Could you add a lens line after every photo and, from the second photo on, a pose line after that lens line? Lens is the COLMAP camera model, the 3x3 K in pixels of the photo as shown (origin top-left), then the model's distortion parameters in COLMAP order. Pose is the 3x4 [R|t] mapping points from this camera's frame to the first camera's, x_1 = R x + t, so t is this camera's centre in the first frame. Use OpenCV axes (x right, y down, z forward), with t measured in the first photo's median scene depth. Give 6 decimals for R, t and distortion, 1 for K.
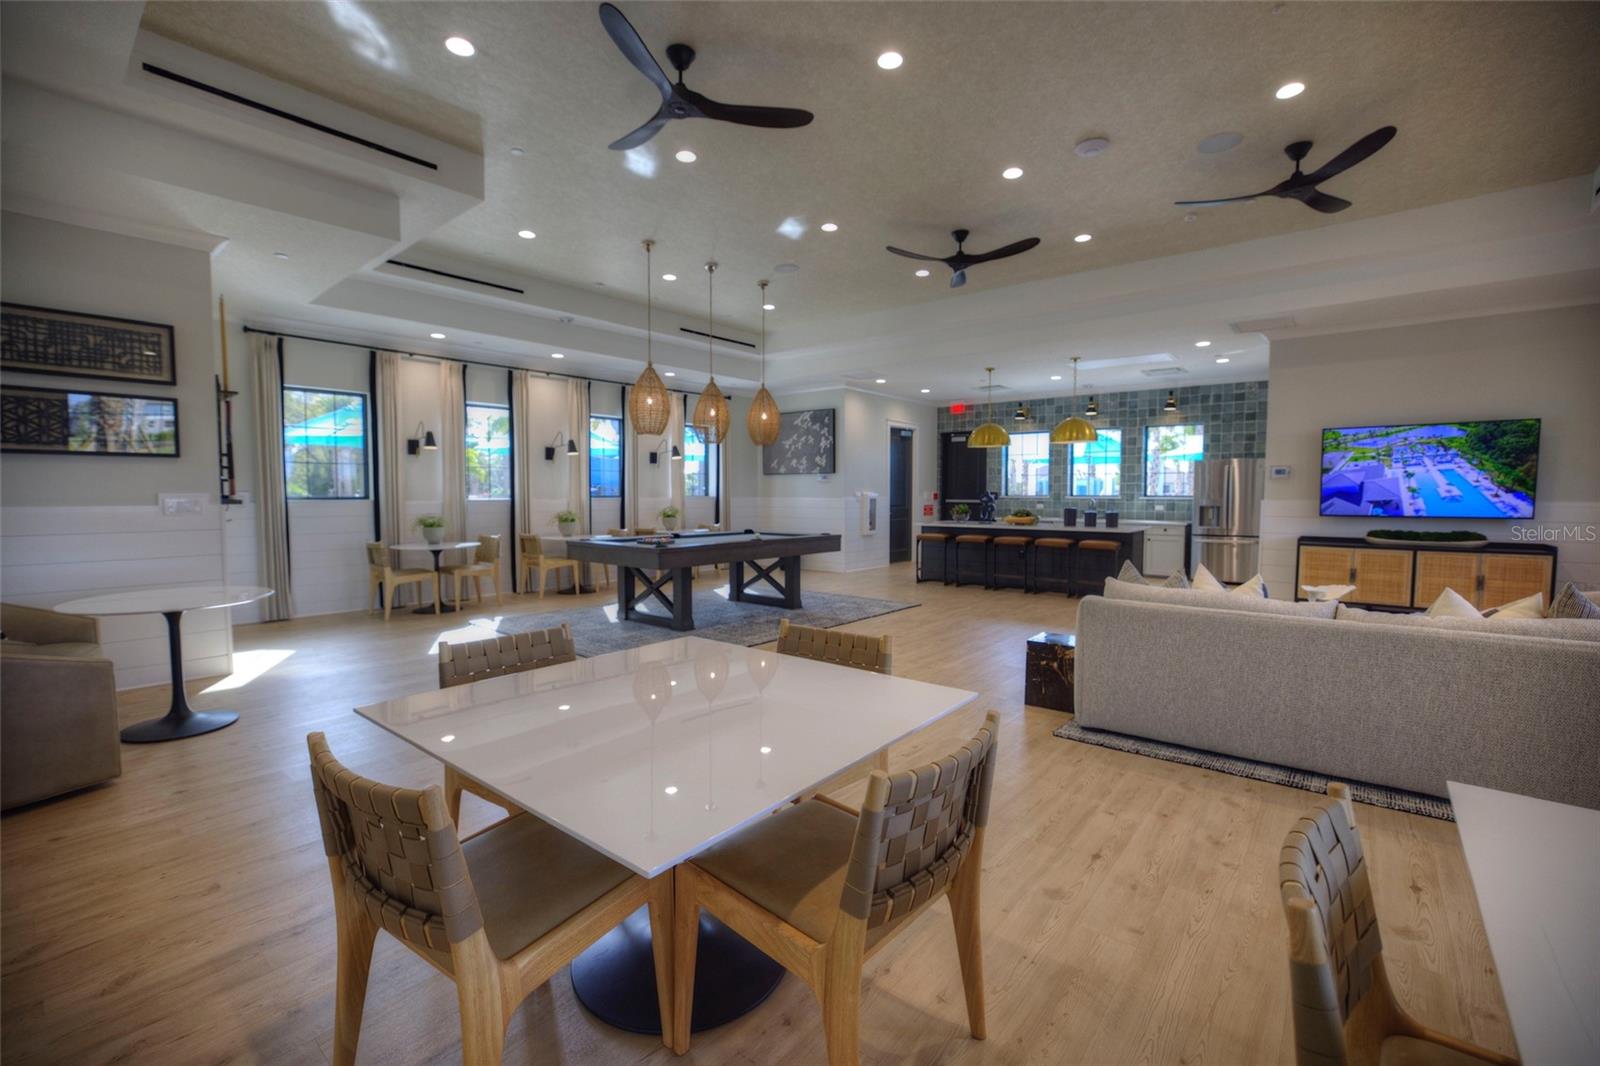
lens RADIAL K [[699.4, 0, 829.3], [0, 699.4, 531.7], [0, 0, 1]] dist [0.000511, -0.000041]
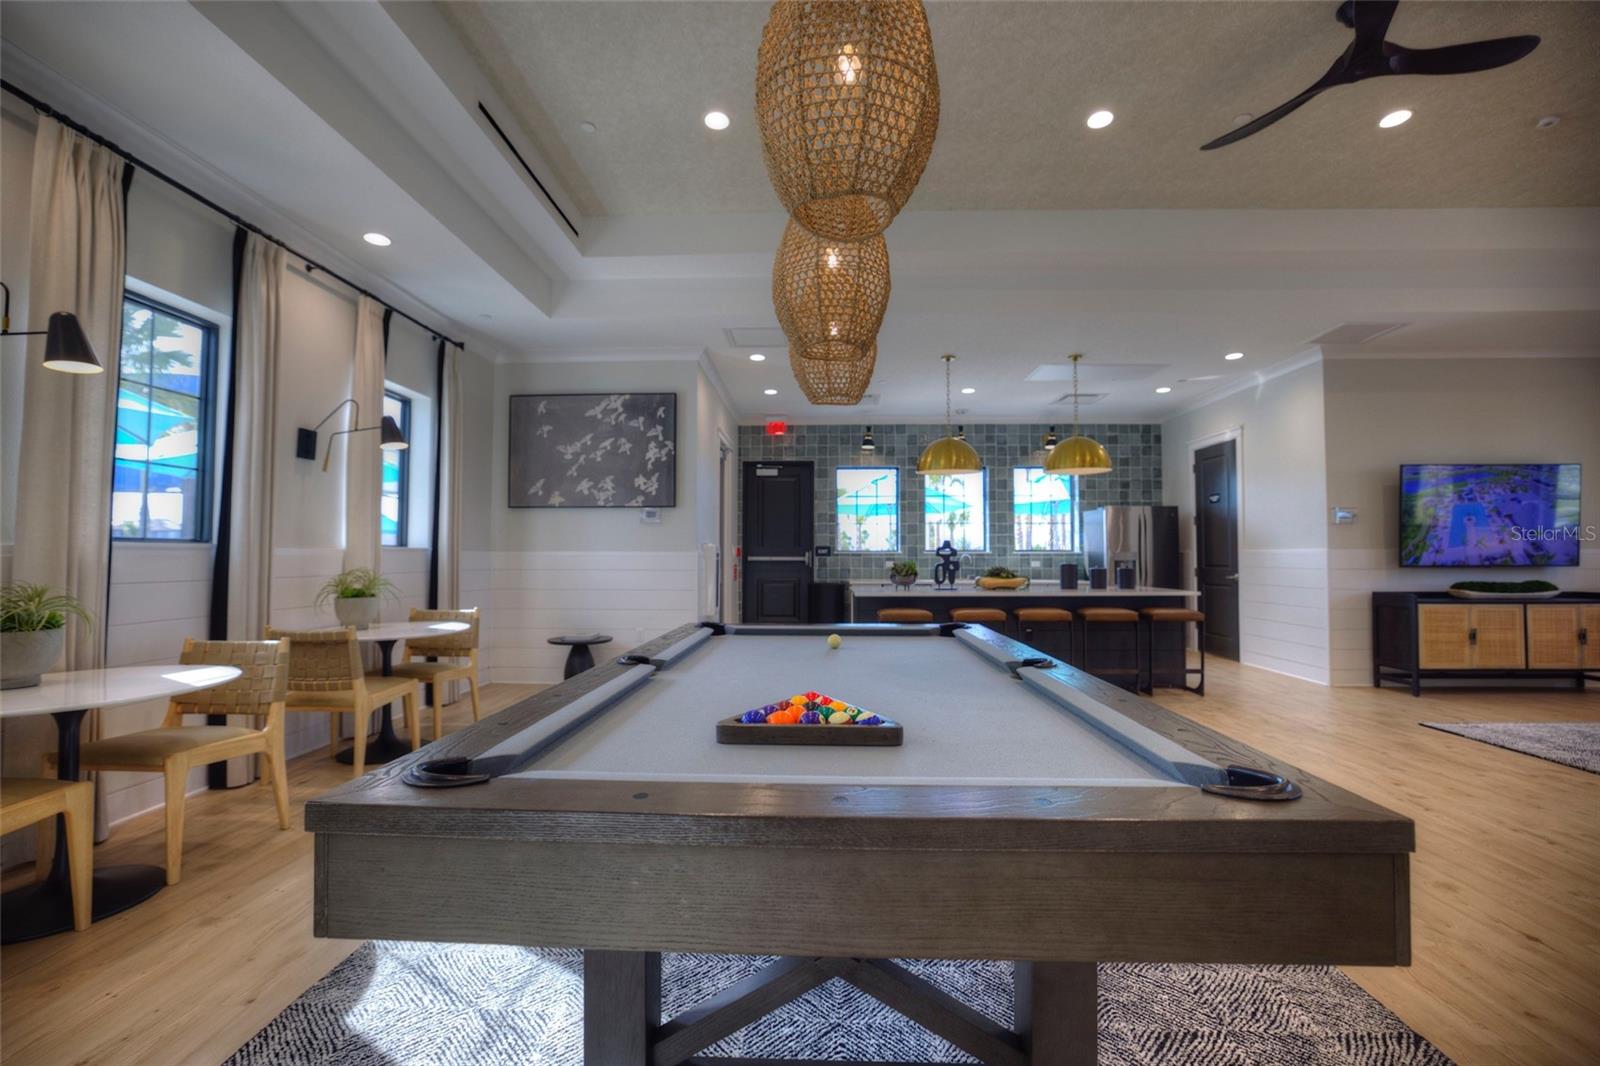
lens RADIAL K [[681.0, 0, 800.0], [0, 681.0, 533.0], [0, 0, 1]] dist [-0.051258, 0.018664]
pose [[0.810507, 0.018091, 0.585450, -0.227934], [0.035246, 0.996205, -0.079579, -0.016618], [-0.584668, 0.085134, 0.806793, 0.503793]]
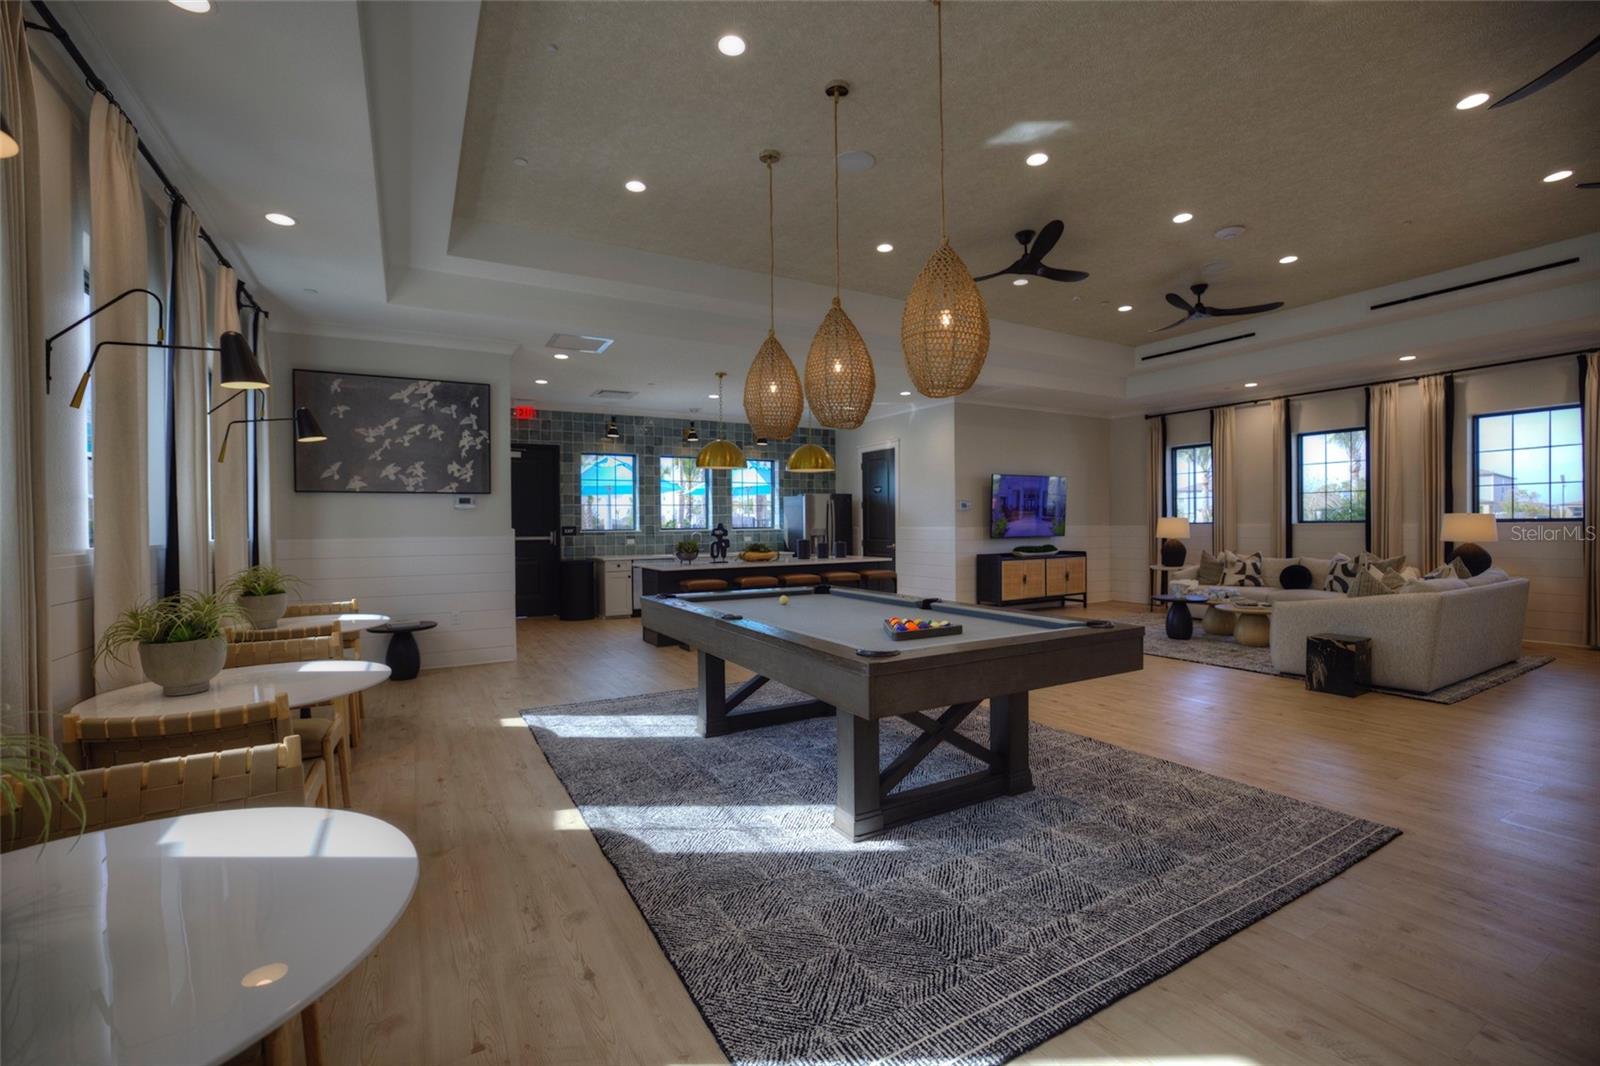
lens RADIAL K [[681.0, 0, 800.0], [0, 681.0, 533.0], [0, 0, 1]] dist [-0.051258, 0.018664]
pose [[0.378761, -0.017151, 0.925336, -0.414153], [0.065137, 0.997843, -0.008167, -0.029709], [-0.923199, 0.063367, 0.379061, 0.546991]]
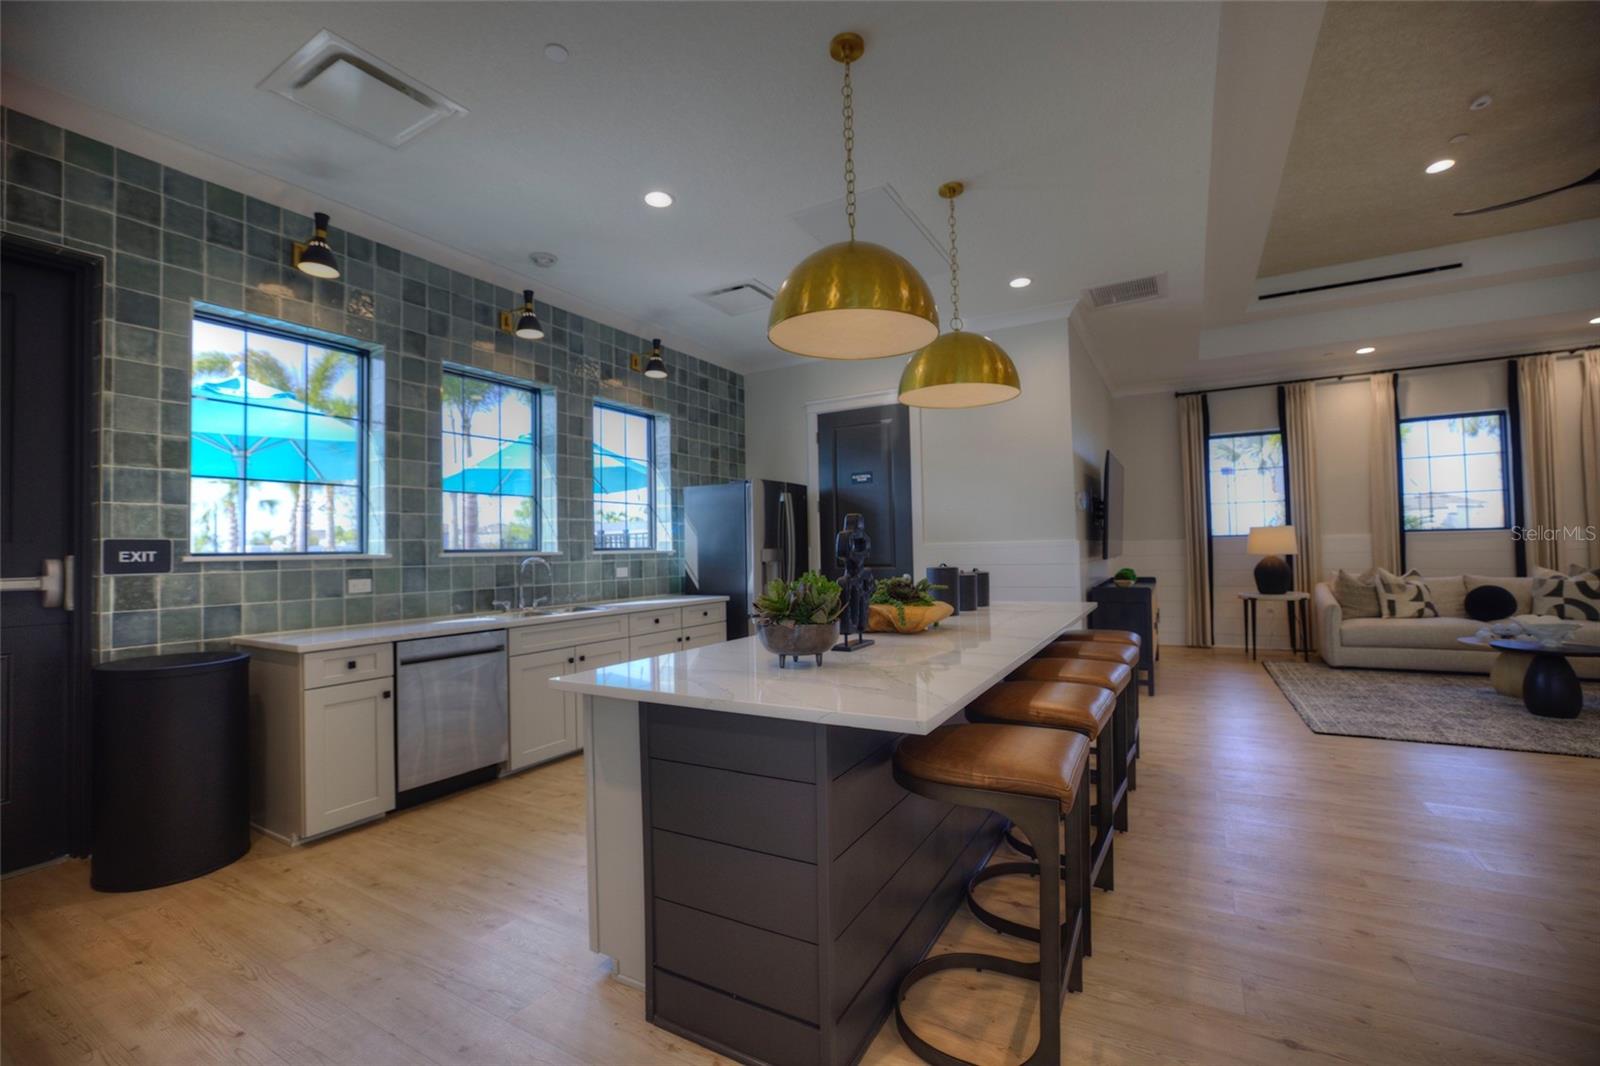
lens RADIAL K [[681.0, 0, 800.0], [0, 681.0, 533.0], [0, 0, 1]] dist [-0.051258, 0.018664]
pose [[-0.130314, 0.025840, 0.991136, -0.007446], [0.079718, 0.996697, -0.015503, -0.043610], [-0.988263, 0.076991, -0.131943, 0.928920]]
